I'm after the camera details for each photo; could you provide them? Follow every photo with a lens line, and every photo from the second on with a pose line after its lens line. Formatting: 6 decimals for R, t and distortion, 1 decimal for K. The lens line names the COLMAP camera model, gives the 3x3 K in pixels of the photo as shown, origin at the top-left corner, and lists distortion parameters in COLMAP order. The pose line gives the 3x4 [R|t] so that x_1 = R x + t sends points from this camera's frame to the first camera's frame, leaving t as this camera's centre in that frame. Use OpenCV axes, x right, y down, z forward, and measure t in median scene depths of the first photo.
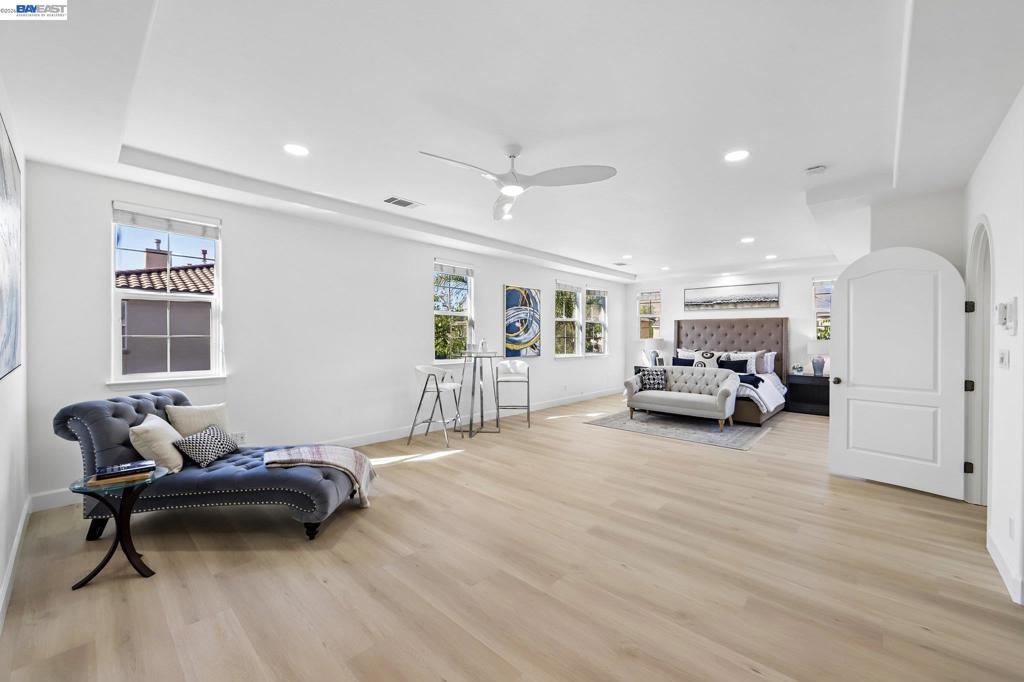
lens RADIAL K [[409.0, 0, 517.8], [0, 409.0, 340.6], [0, 0, 1]] dist [-0.015343, 0.002144]
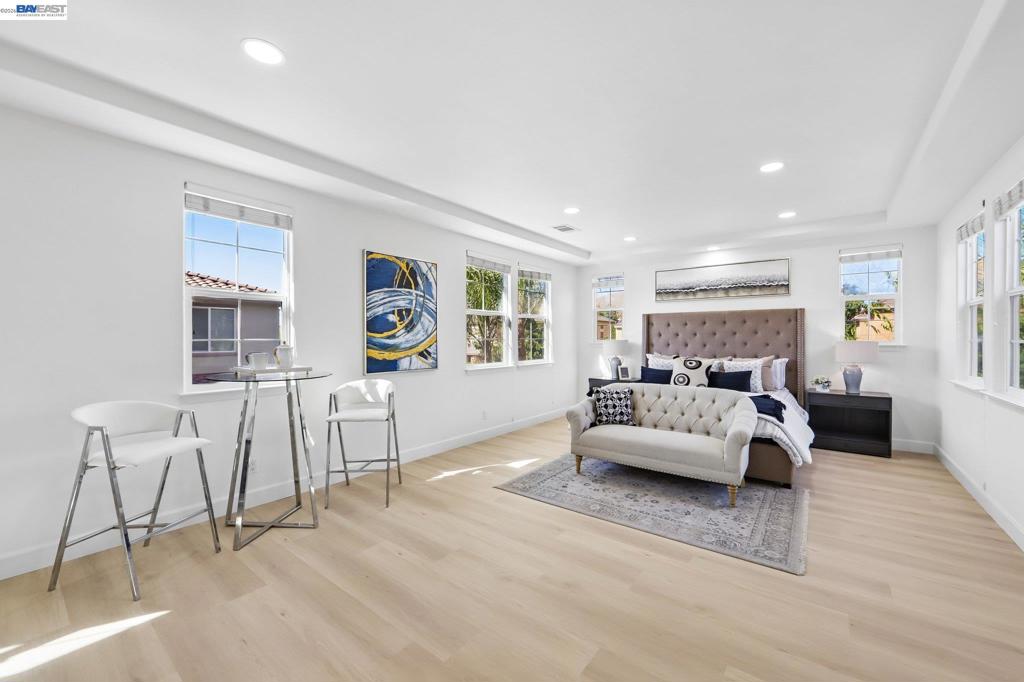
lens RADIAL K [[409.0, 0, 517.8], [0, 409.0, 340.6], [0, 0, 1]] dist [-0.015343, 0.002144]
pose [[0.996443, -0.005673, 0.084079, 0.129875], [0.006034, 0.999974, -0.004039, -0.002300], [-0.084054, 0.004532, 0.996451, 0.376260]]
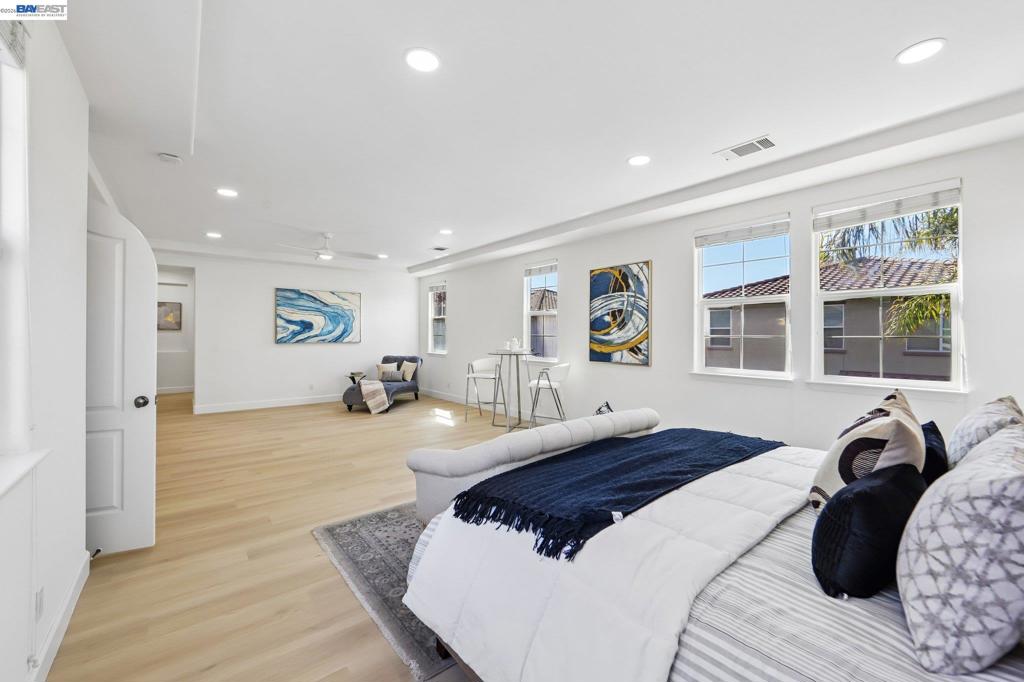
lens RADIAL K [[411.2, 0, 517.8], [0, 411.2, 336.0], [0, 0, 1]] dist [-0.009744, 0.000288]
pose [[-0.151551, -0.003375, -0.988444, 0.738178], [-0.013453, 0.999909, -0.001351, -0.004402], [0.988358, 0.013093, -0.151583, 0.928968]]
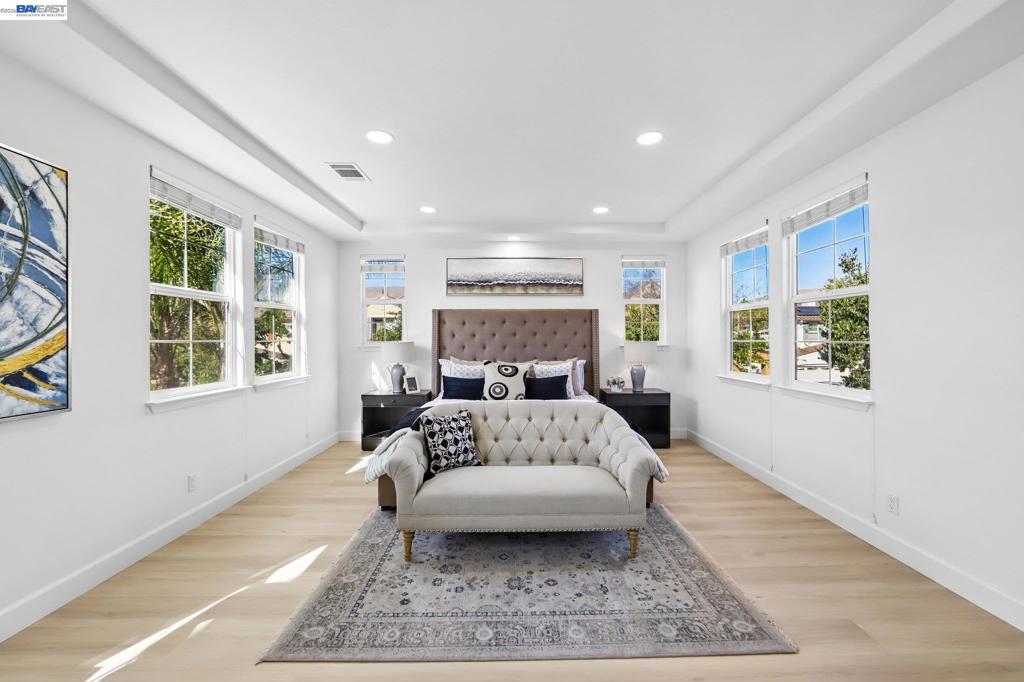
lens RADIAL K [[417.6, 0, 520.8], [0, 417.6, 338.0], [0, 0, 1]] dist [-0.013686, 0.003693]
pose [[0.728422, -0.004607, 0.685113, 0.089188], [0.012987, 0.999891, -0.007085, -0.004899], [-0.685005, 0.014058, 0.728402, 0.608091]]
